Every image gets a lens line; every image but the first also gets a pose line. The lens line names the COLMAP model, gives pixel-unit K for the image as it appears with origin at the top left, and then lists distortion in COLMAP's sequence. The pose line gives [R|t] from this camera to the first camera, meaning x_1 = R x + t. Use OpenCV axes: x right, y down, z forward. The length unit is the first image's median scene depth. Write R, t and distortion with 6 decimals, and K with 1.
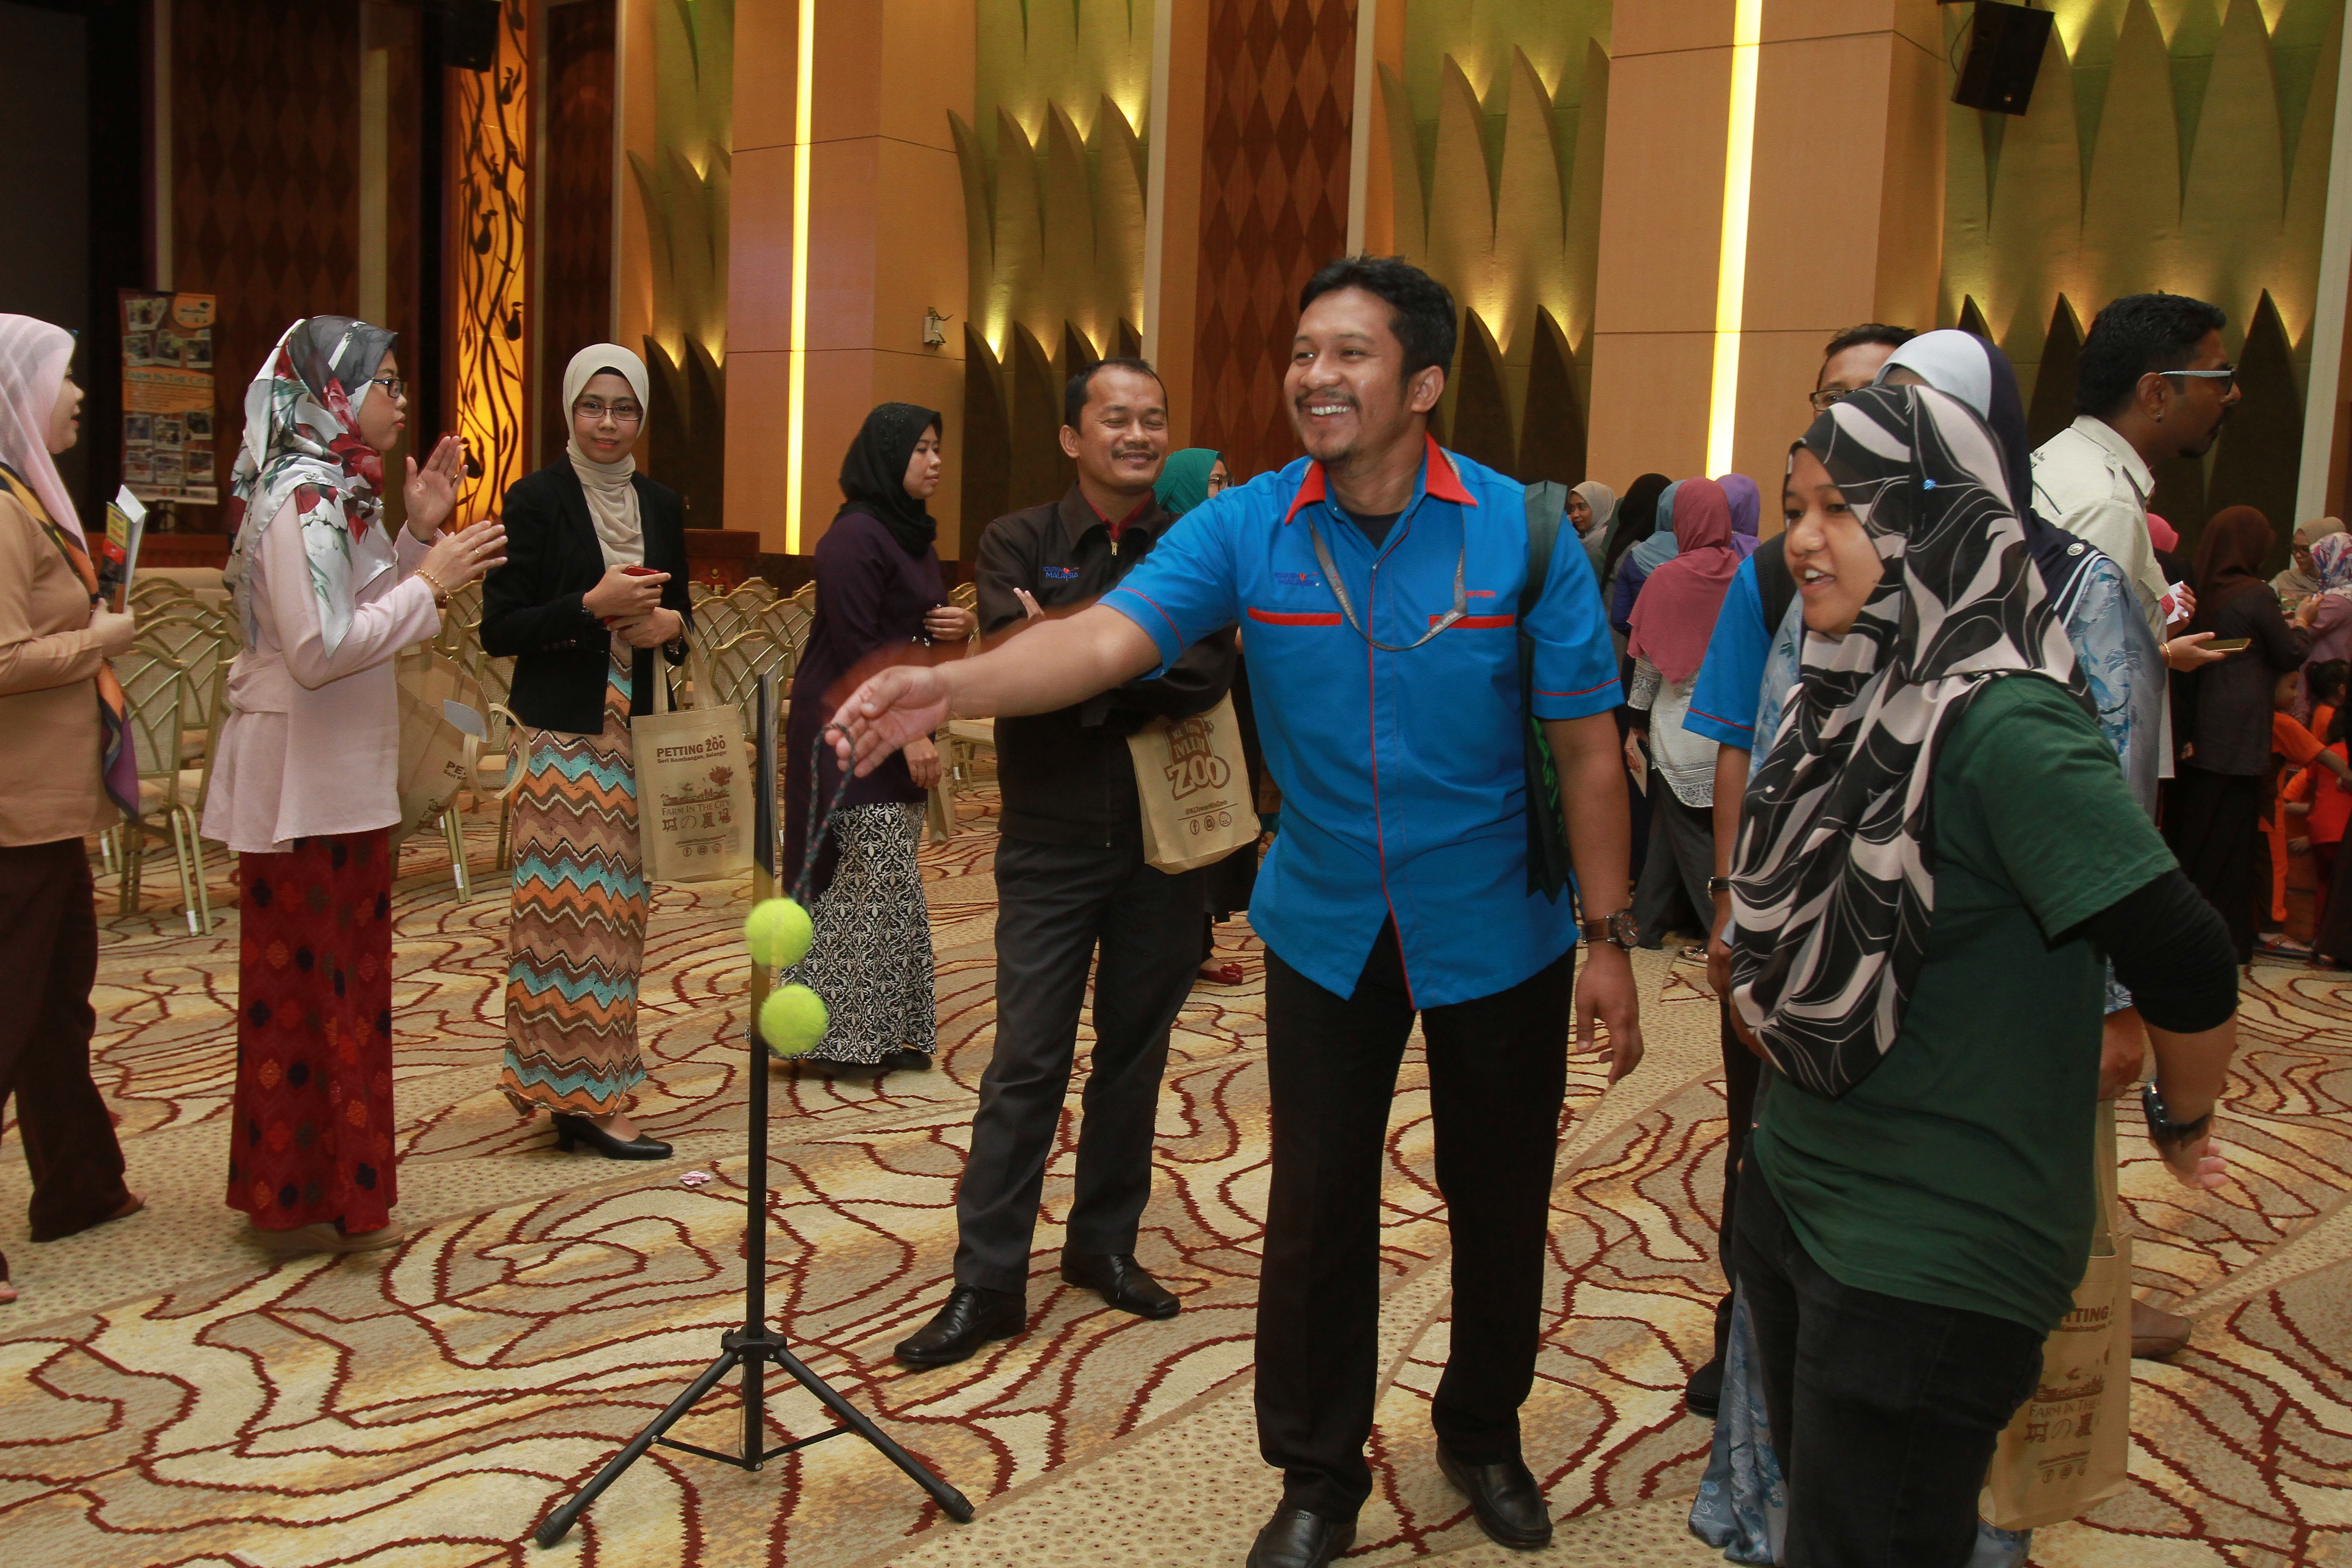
lens RADIAL K [[2286.8, 0, 1172.2], [0, 2286.8, 778.2], [0, 0, 1]] dist [0.006272, 0.000000]
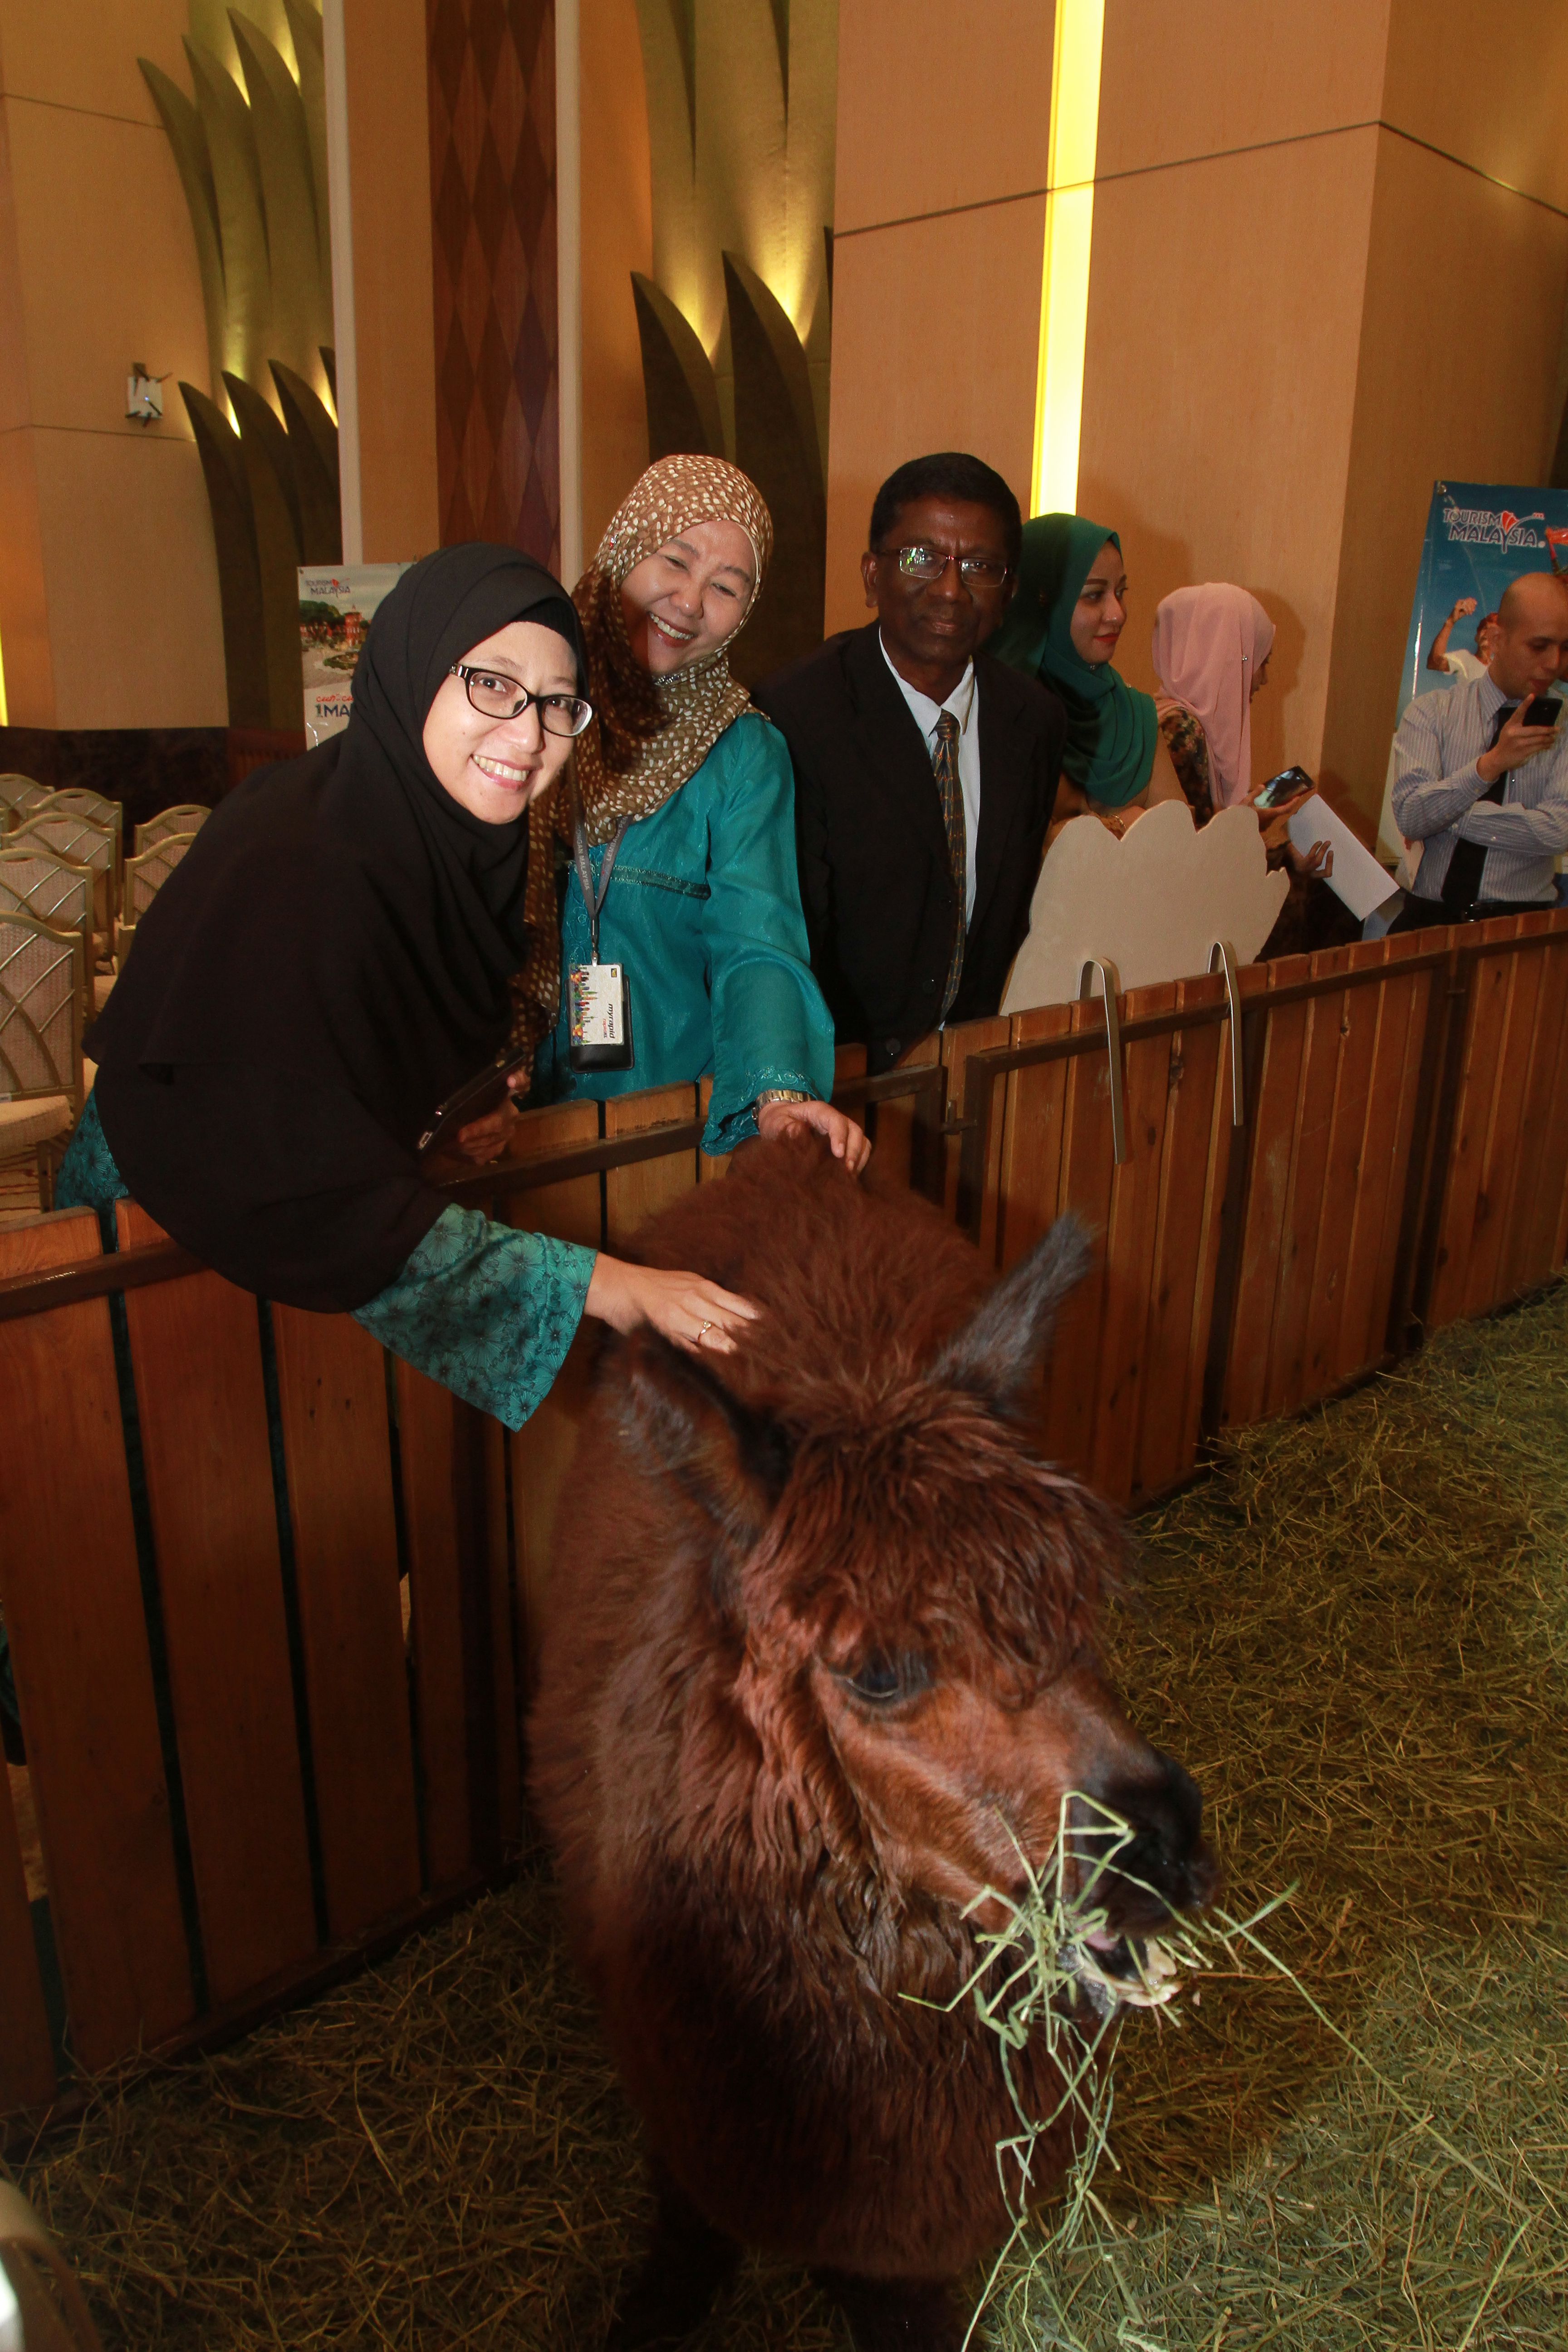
lens RADIAL K [[1760.3, 0, 790.0], [0, 1760.3, 1186.3], [0, 0, 1]] dist [-0.084639, 0.048767]
pose [[0.988392, 0.028125, -0.149300, 0.172028], [-0.001454, 0.984422, 0.175815, -0.048289], [0.151919, -0.173557, 0.973036, 0.457883]]
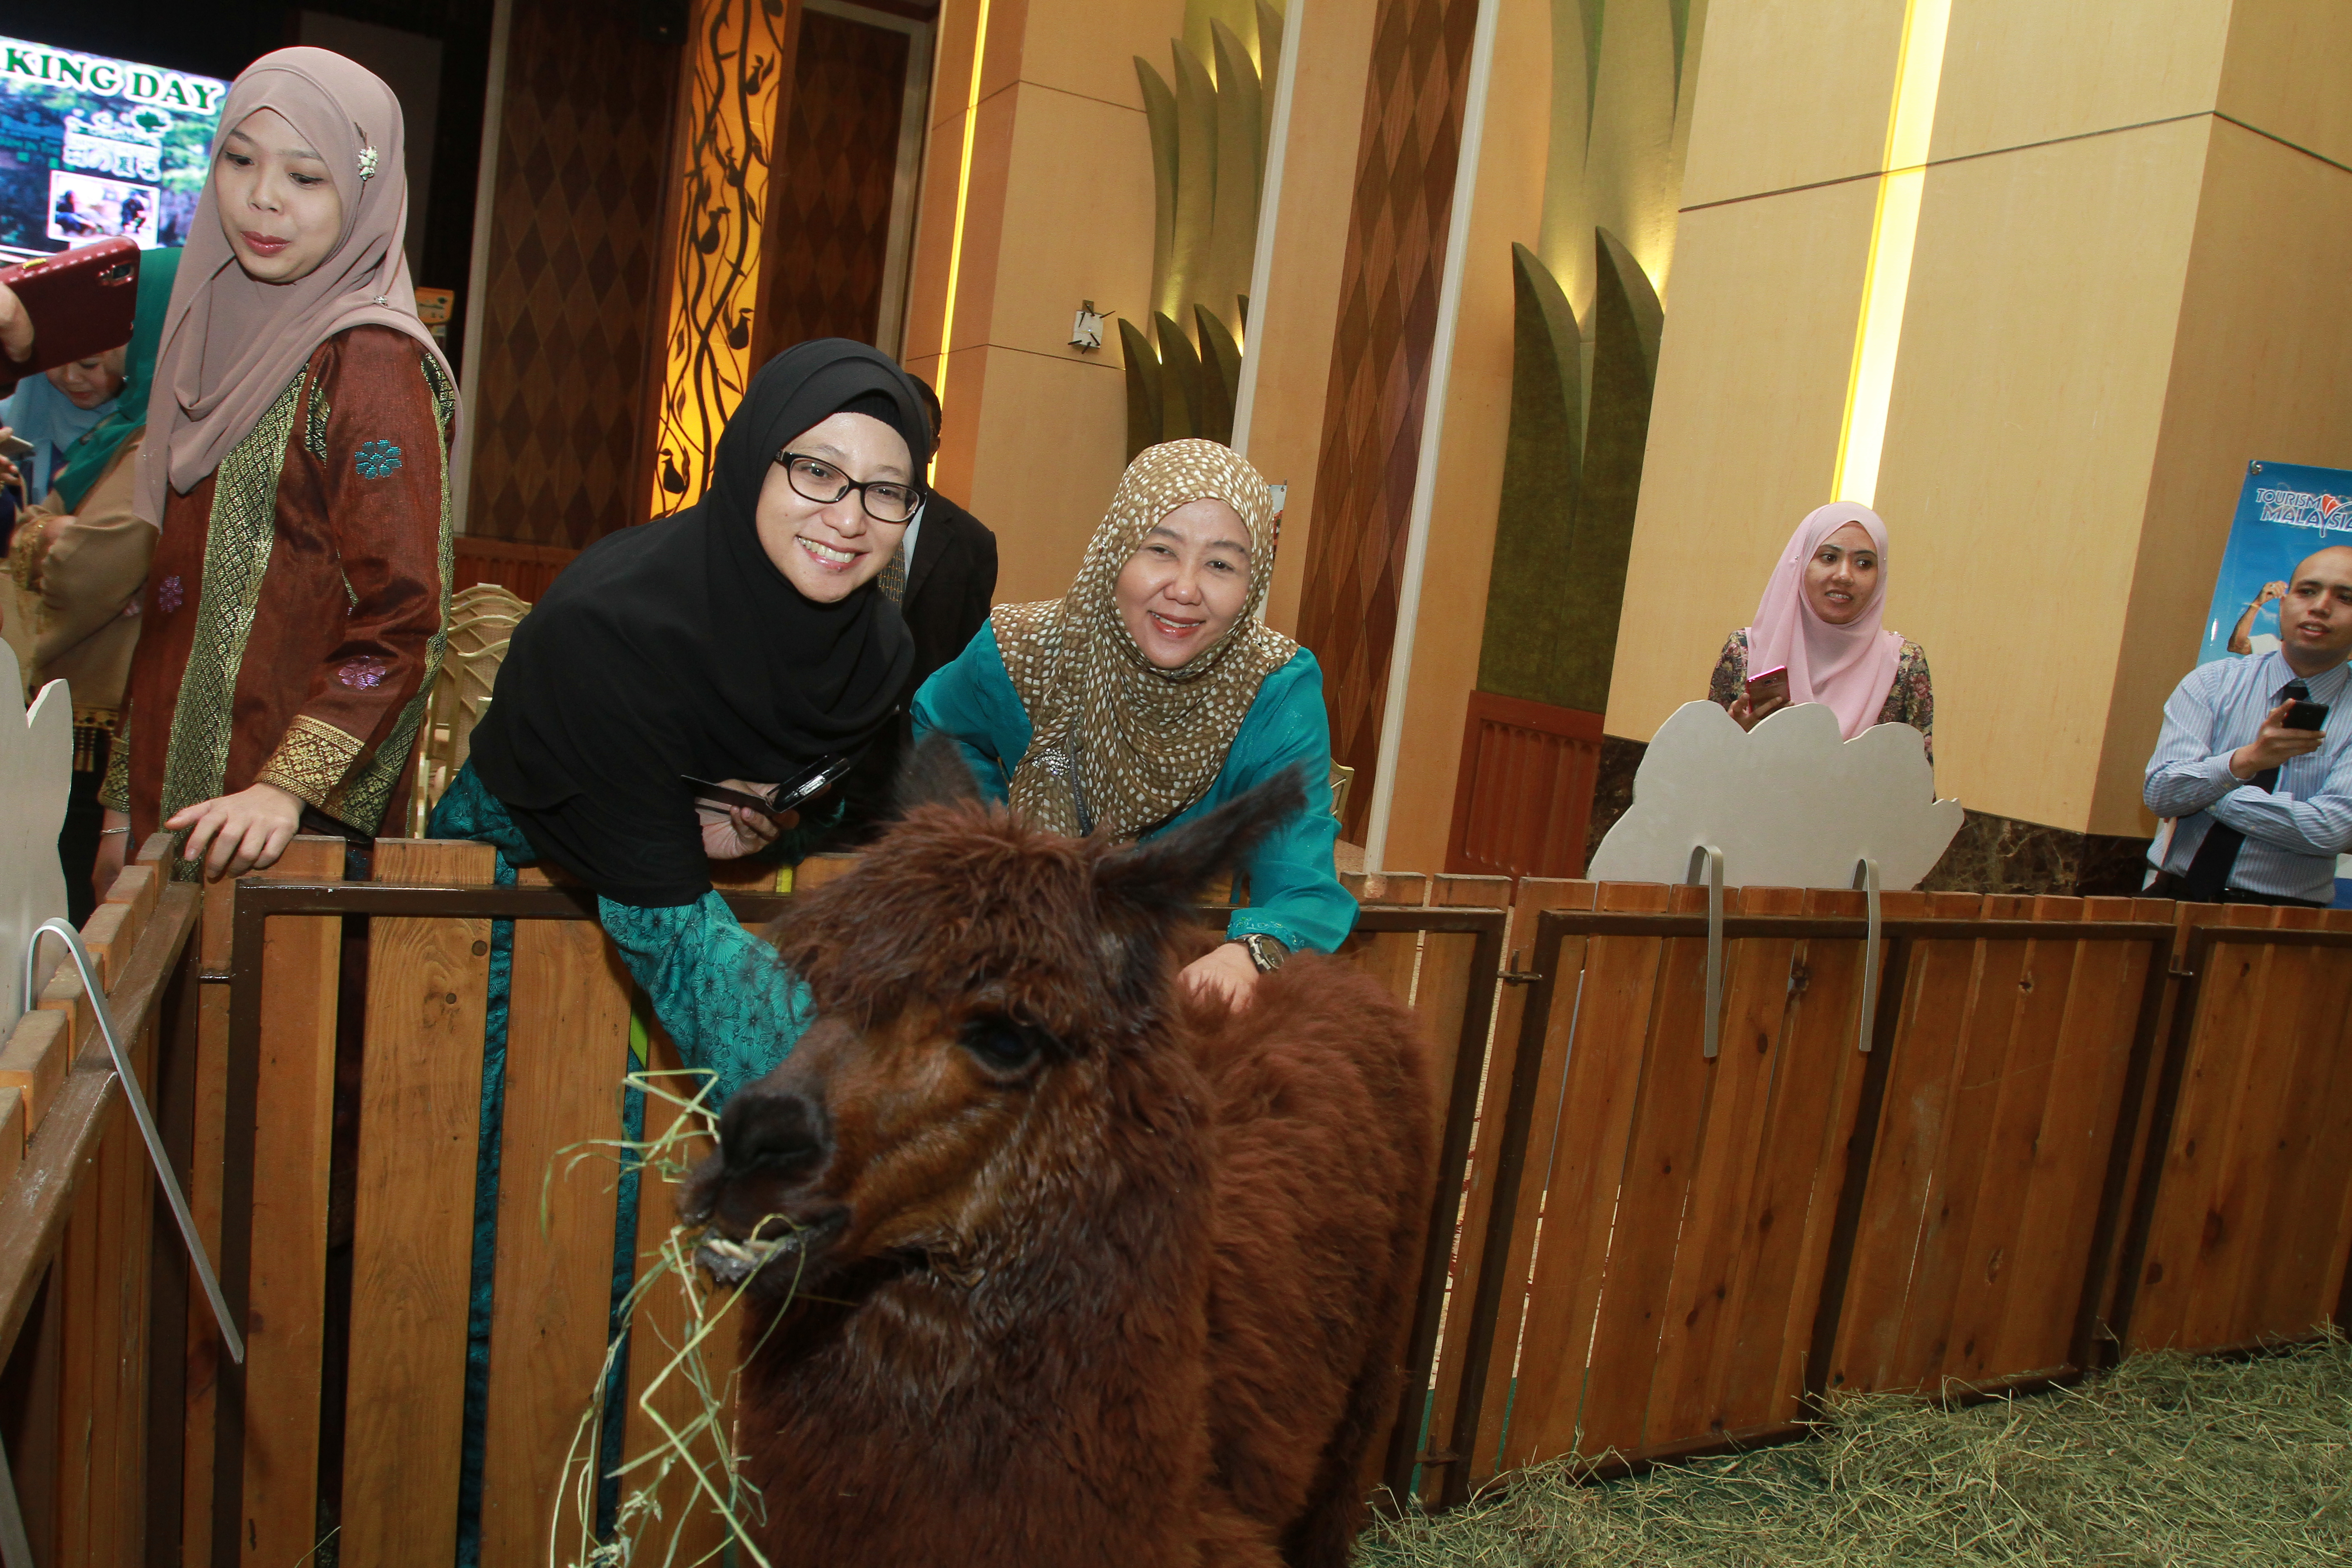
lens RADIAL K [[1760.3, 0, 1165.0], [0, 1760.3, 800.0], [0, 0, 1]] dist [-0.084639, 0.048767]
pose [[0.891619, 0.128141, -0.434276, 0.197654], [-0.139792, 0.990167, 0.005157, -0.039435], [0.430666, 0.056110, 0.900765, 0.457448]]
